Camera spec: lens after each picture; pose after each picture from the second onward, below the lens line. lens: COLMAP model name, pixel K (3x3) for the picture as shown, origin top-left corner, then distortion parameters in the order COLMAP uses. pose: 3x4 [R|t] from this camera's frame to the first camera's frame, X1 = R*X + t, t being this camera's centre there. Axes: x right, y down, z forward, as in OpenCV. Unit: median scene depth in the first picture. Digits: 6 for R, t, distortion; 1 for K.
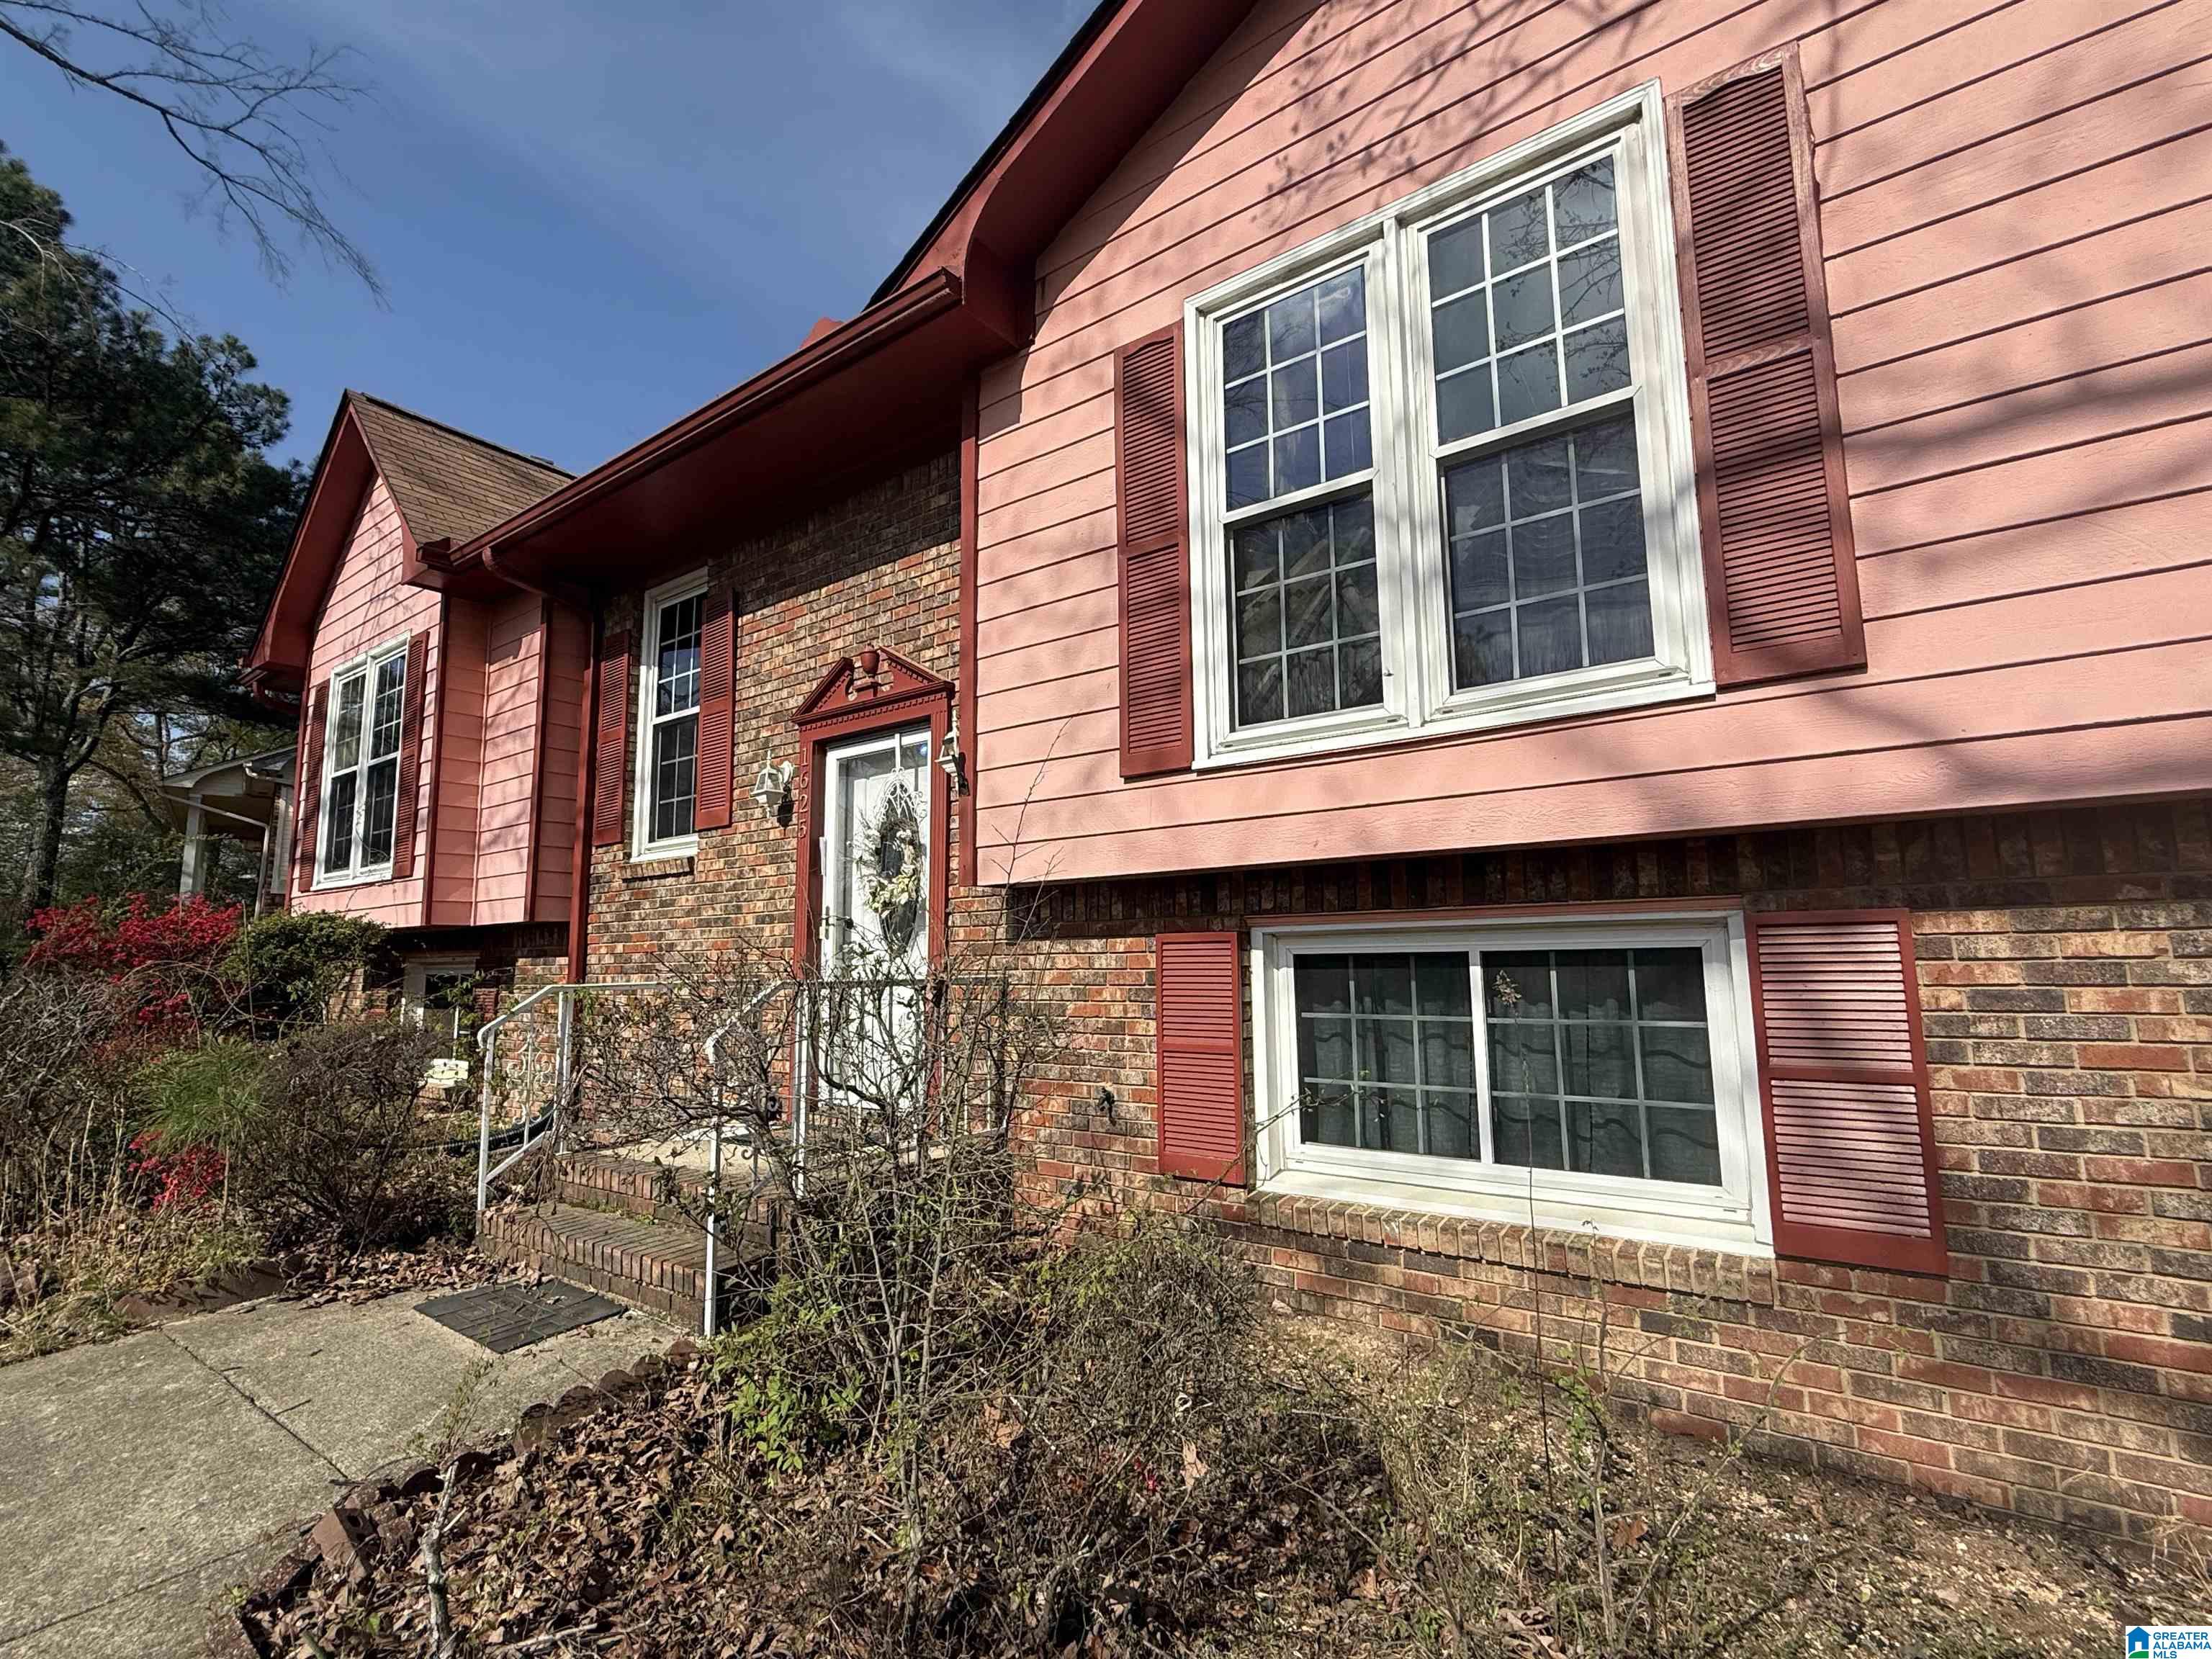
lens RADIAL K [[1038.6, 0, 1106.0], [0, 1038.6, 829.5], [0, 0, 1]] dist [-0.001125, 0.000268]
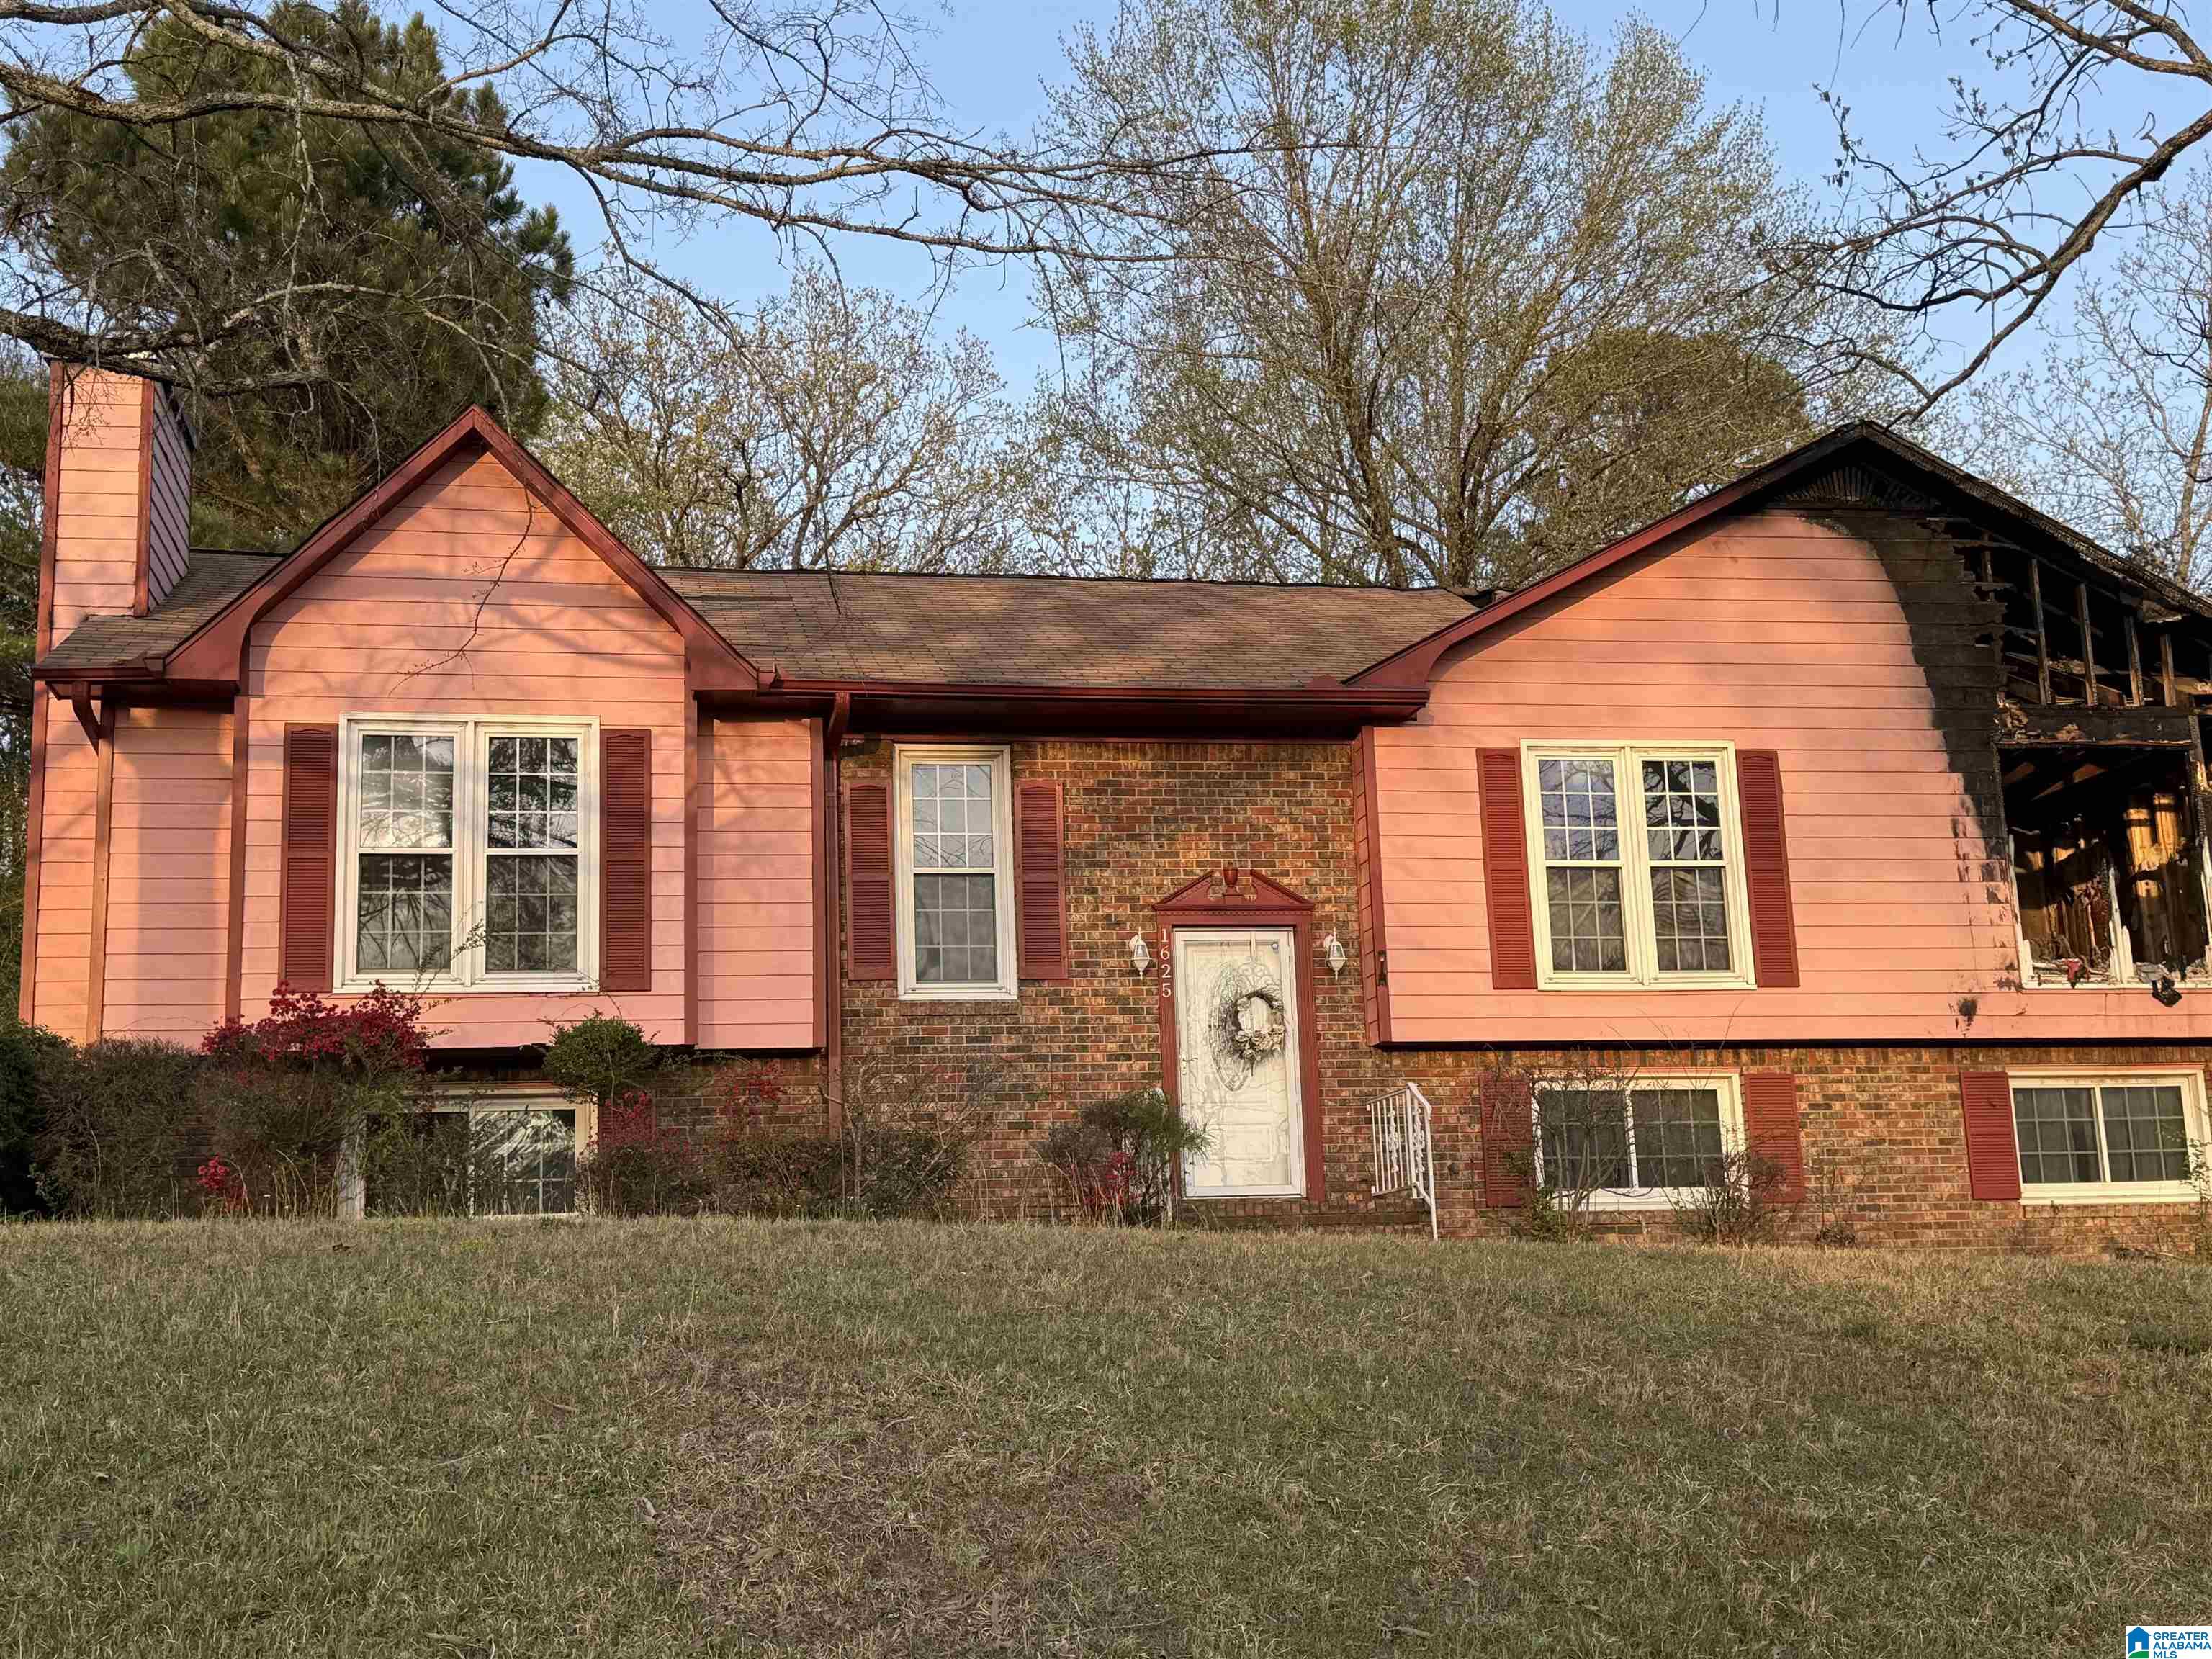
lens RADIAL K [[2580.2, 0, 1087.8], [0, 2580.2, 874.8], [0, 0, 1]] dist [0.035360, -0.038764]
pose [[0.683154, 0.133618, 0.717947, -3.956144], [-0.072989, 0.990689, -0.114926, 0.342893], [-0.726618, 0.026110, 0.686545, -1.702864]]
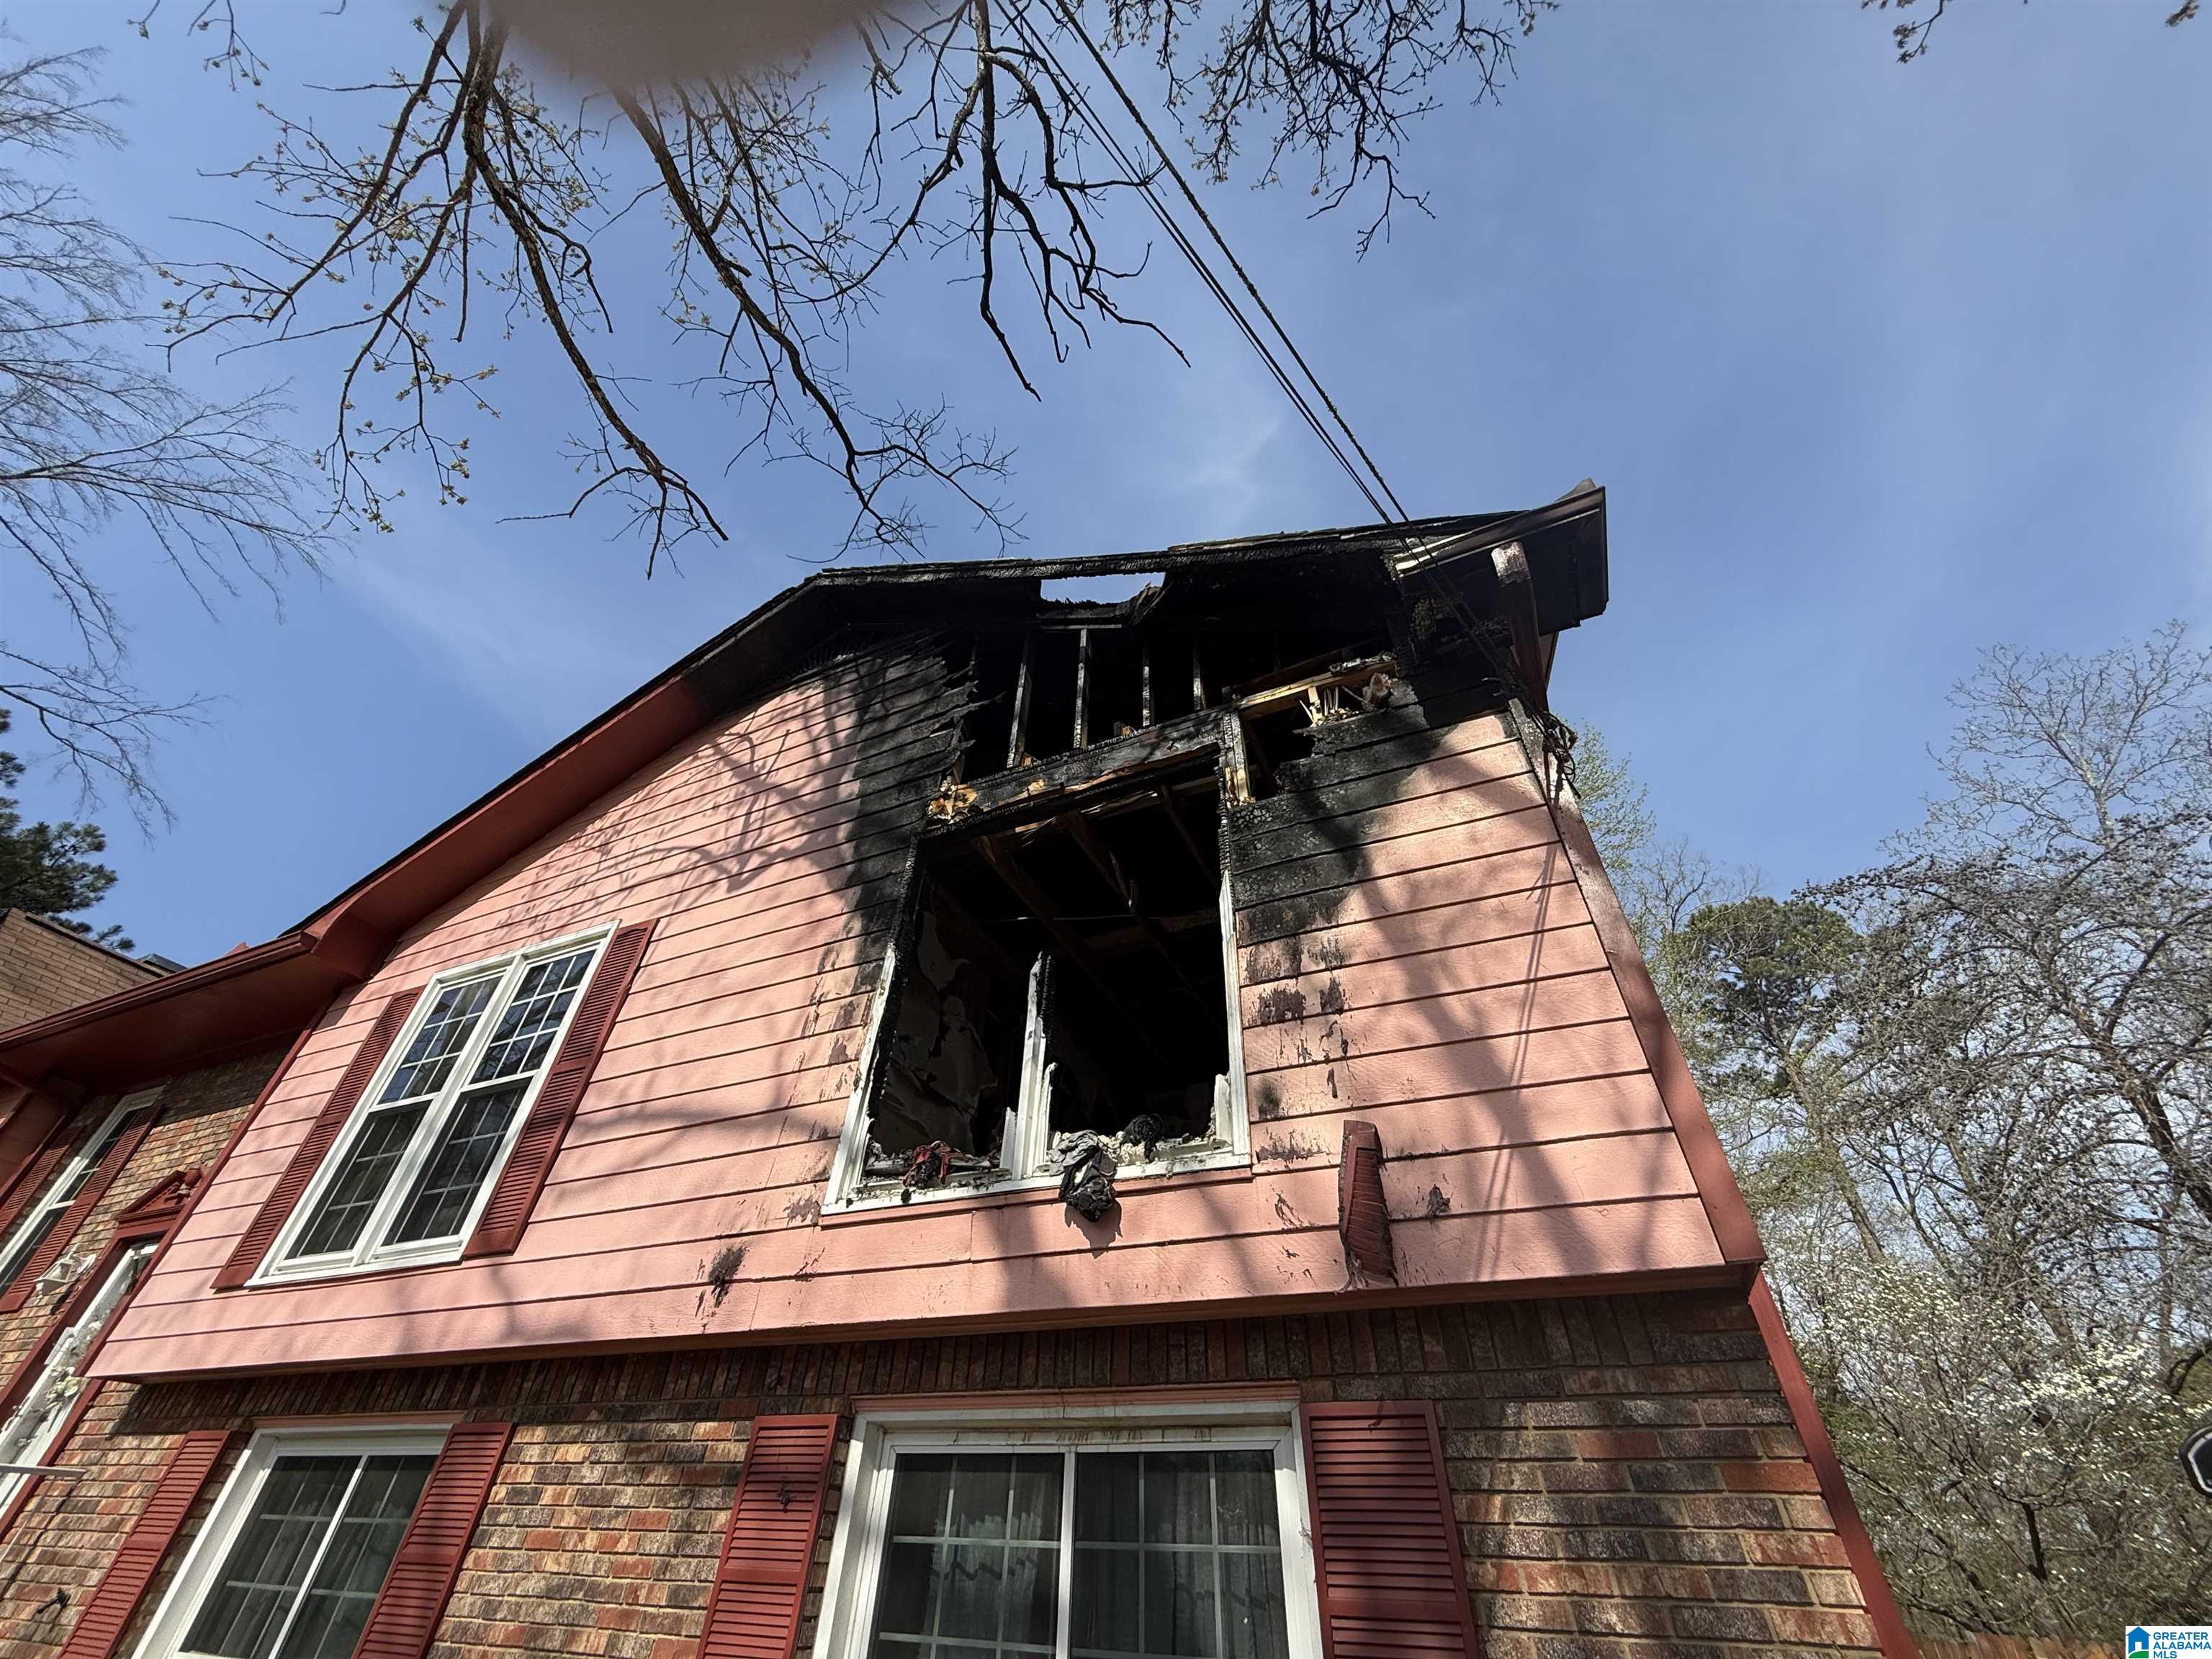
lens RADIAL K [[878.7, 0, 1098.8], [0, 878.7, 825.5], [0, 0, 1]] dist [0.000746, 0.000233]
pose [[0.975608, 0.172180, 0.136172, 0.931770], [-0.071975, 0.836923, -0.542567, -0.016620], [-0.207385, 0.519532, 0.828902, -0.551591]]
